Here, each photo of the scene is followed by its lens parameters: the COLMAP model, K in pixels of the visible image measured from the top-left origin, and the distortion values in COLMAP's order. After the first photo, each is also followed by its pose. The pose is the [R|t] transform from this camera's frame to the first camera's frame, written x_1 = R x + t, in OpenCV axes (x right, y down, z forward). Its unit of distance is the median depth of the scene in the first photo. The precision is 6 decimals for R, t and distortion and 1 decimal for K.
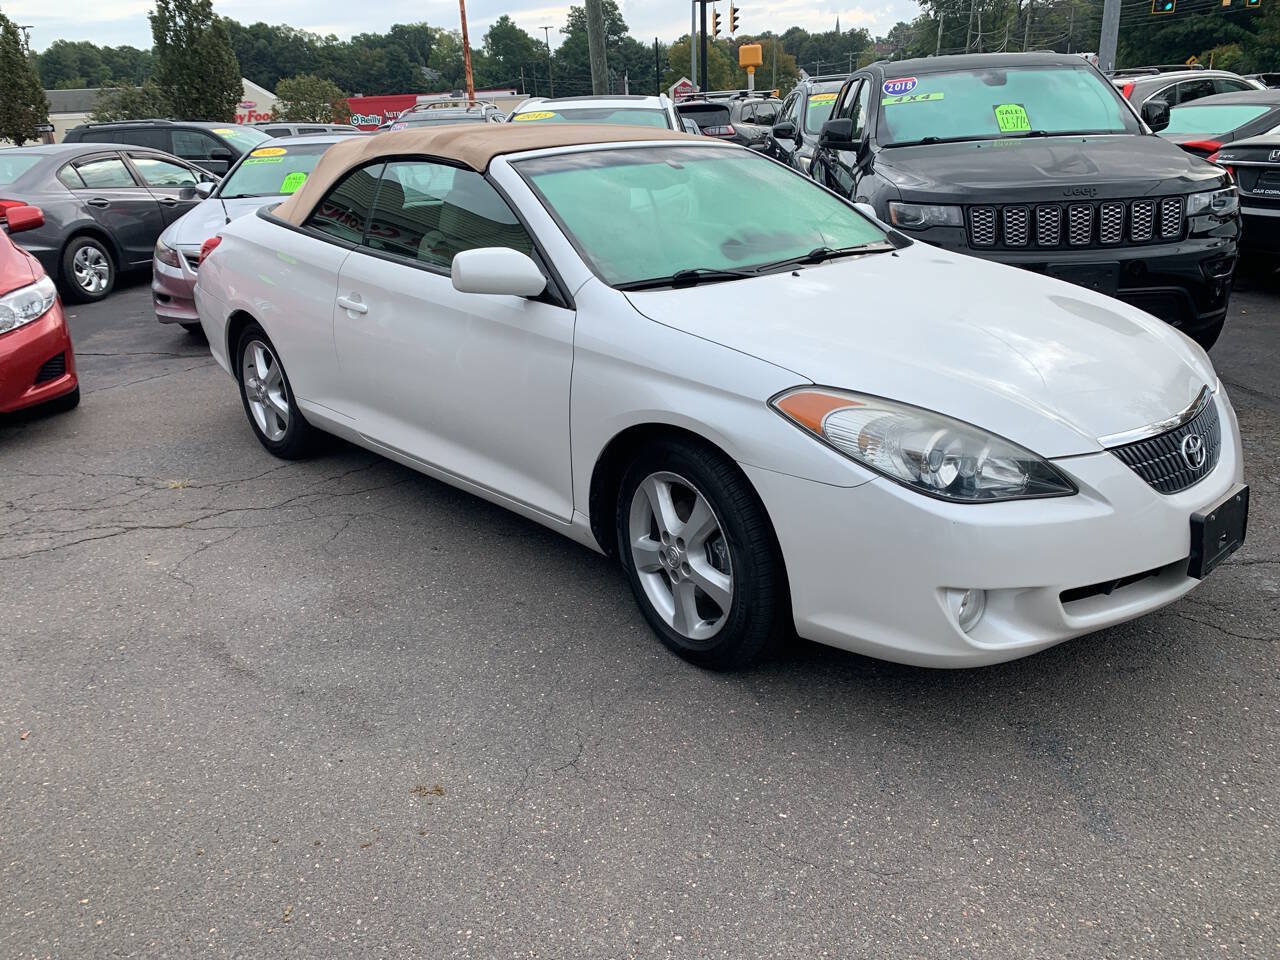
lens RADIAL K [[982.4, 0, 640.0], [0, 982.4, 480.0], [0, 0, 1]] dist [0.016165, -0.010988]
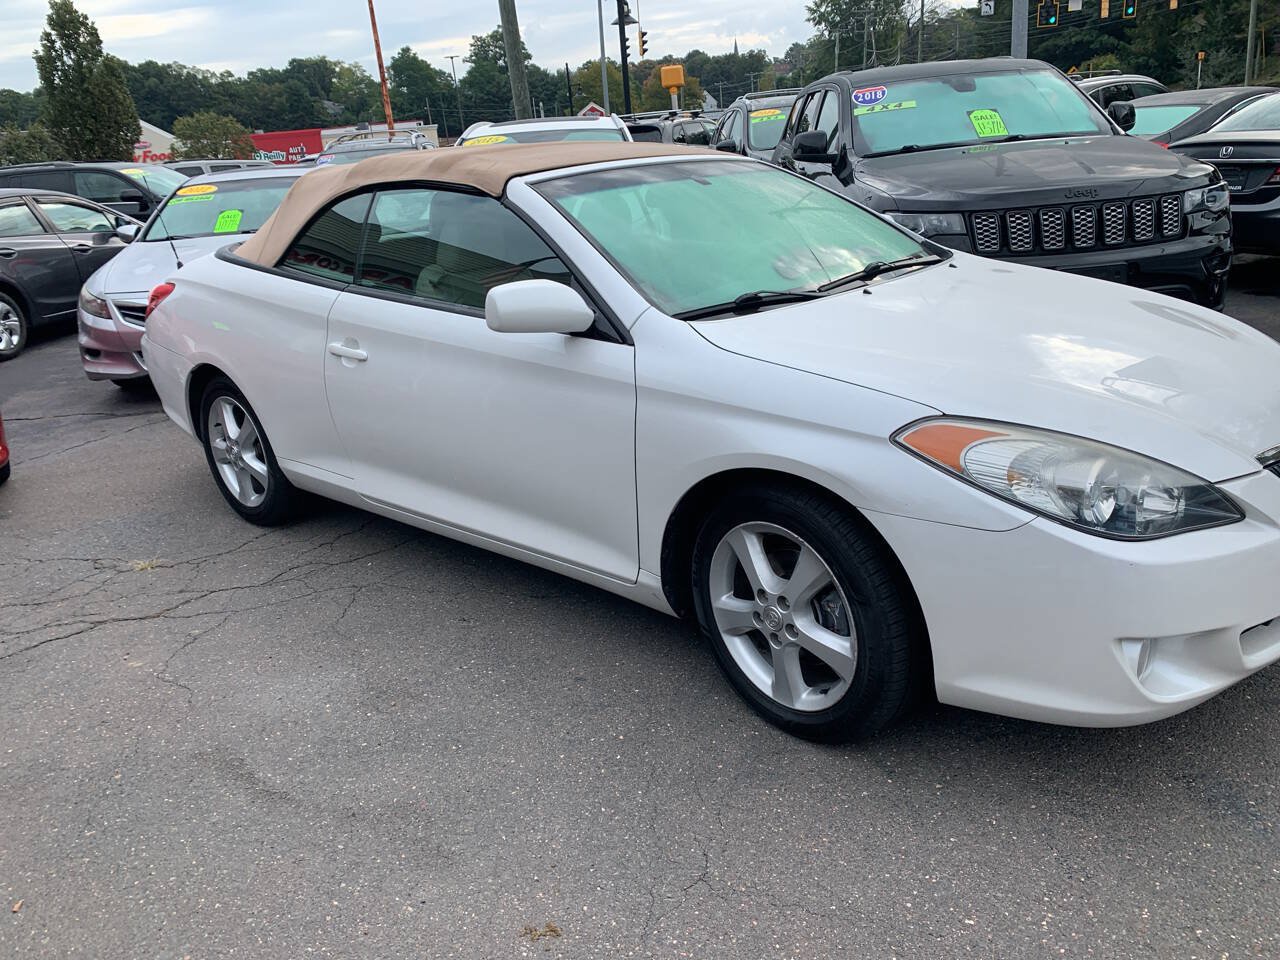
lens RADIAL K [[985.3, 0, 658.5], [0, 985.3, 474.3], [0, 0, 1]] dist [0.005601, 0.003214]
pose [[0.993588, -0.067734, 0.090527, -0.095069], [0.070202, 0.997236, -0.024353, -0.024516], [-0.088627, 0.030552, 0.995596, 0.086747]]
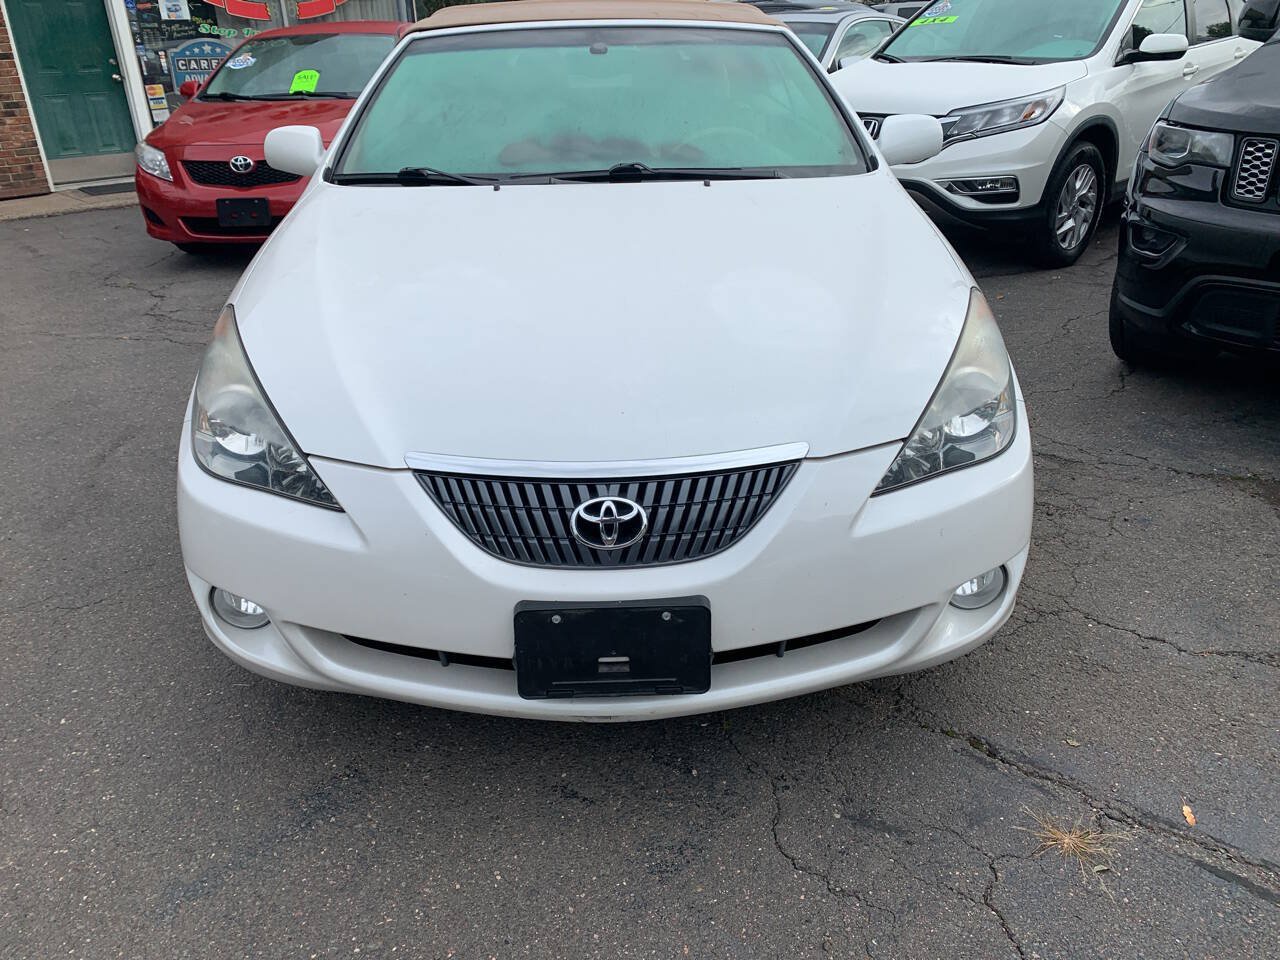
lens RADIAL K [[992.3, 0, 634.2], [0, 992.3, 470.7], [0, 0, 1]] dist [0.008889, -0.008284]
pose [[0.751527, 0.289317, -0.592877, 0.603154], [-0.229692, 0.957225, 0.175958, -0.115397], [0.618424, 0.003942, 0.785834, 0.309323]]
